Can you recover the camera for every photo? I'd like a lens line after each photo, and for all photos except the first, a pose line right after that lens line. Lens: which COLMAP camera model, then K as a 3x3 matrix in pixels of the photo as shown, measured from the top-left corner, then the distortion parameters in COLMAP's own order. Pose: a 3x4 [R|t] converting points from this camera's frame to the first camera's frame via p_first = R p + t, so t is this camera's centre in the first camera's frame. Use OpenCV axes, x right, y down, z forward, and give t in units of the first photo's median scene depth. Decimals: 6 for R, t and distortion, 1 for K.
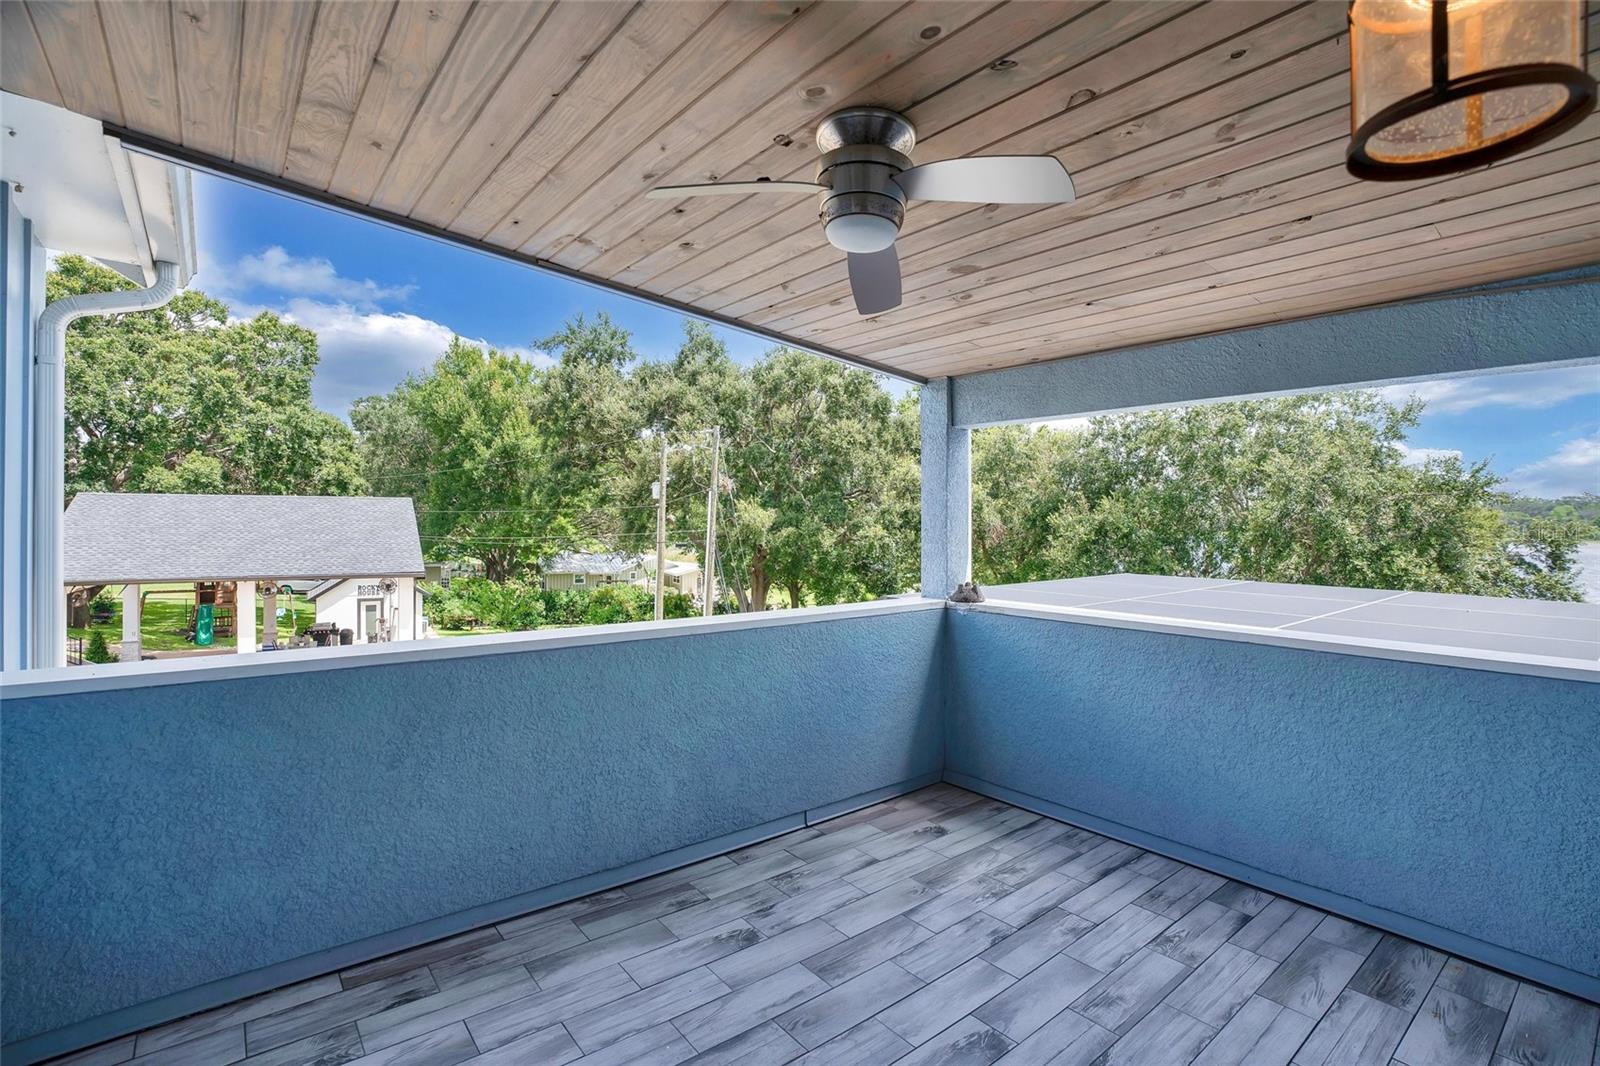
lens RADIAL K [[745.1, 0, 806.0], [0, 745.1, 521.6], [0, 0, 1]] dist [-0.061639, 0.022757]
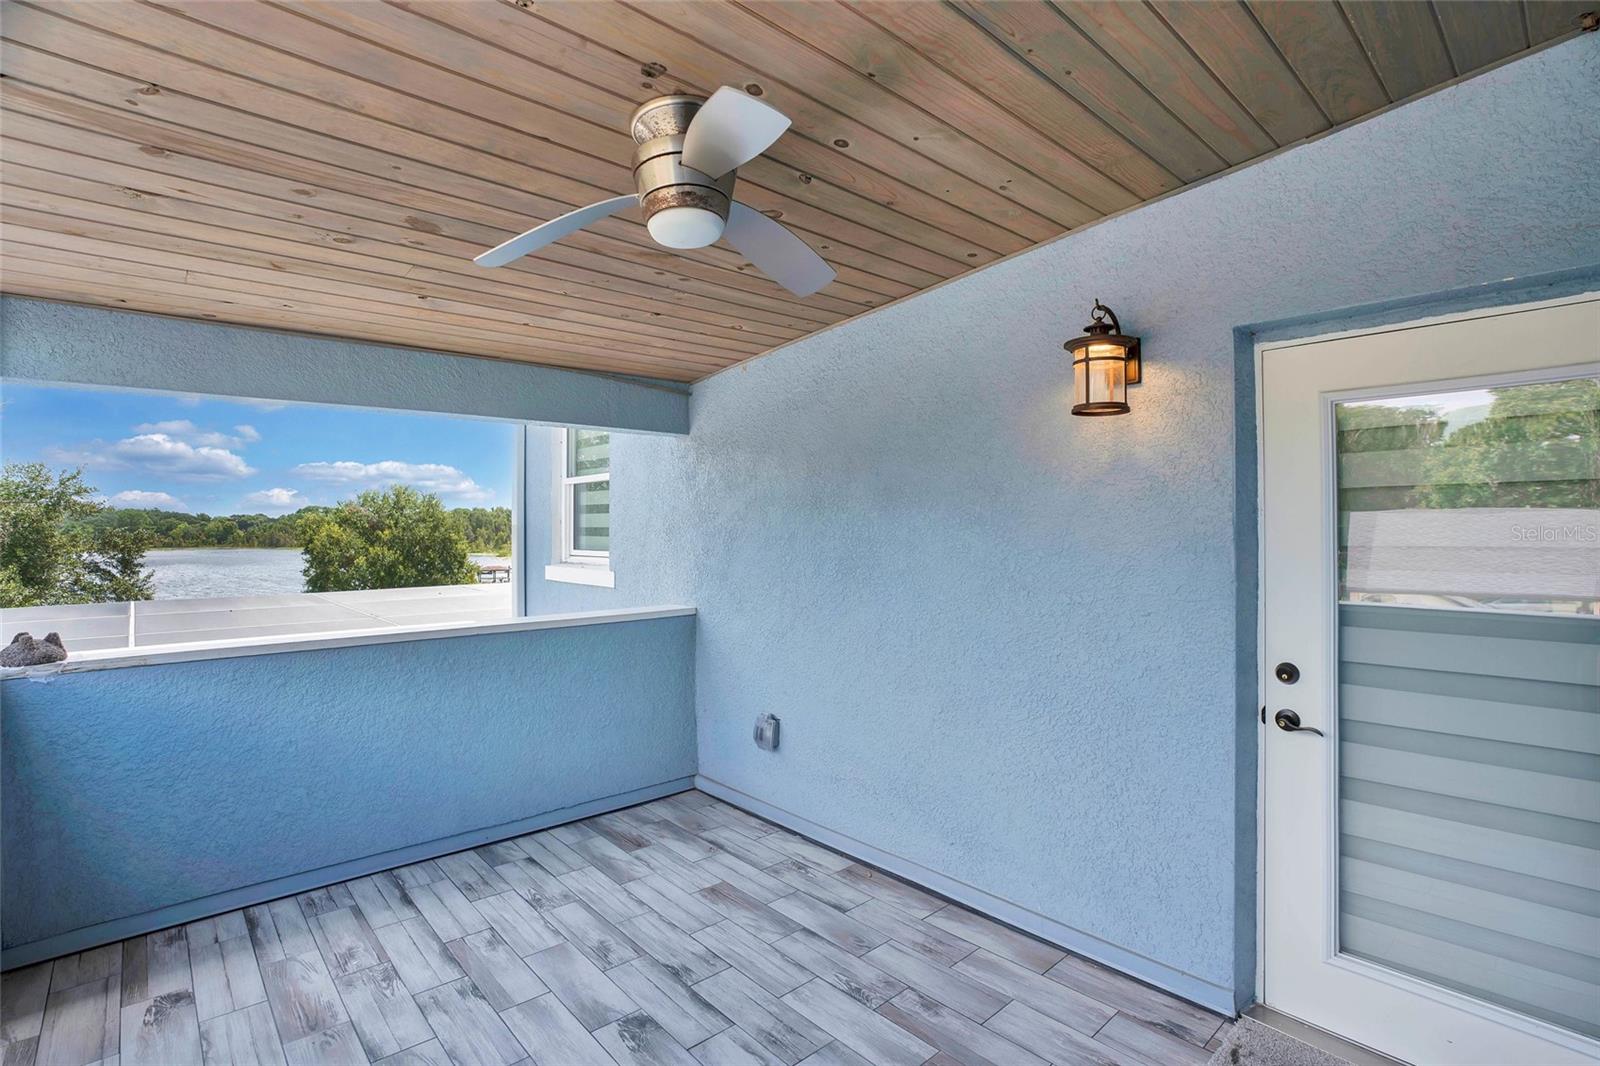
lens RADIAL K [[708.3, 0, 800.0], [0, 708.3, 533.0], [0, 0, 1]] dist [-0.059446, 0.017981]
pose [[0.001226, -0.012734, 0.999918, -0.497677], [0.008519, 0.999883, 0.012723, -0.002271], [-0.999963, 0.008502, 0.001335, 0.512932]]
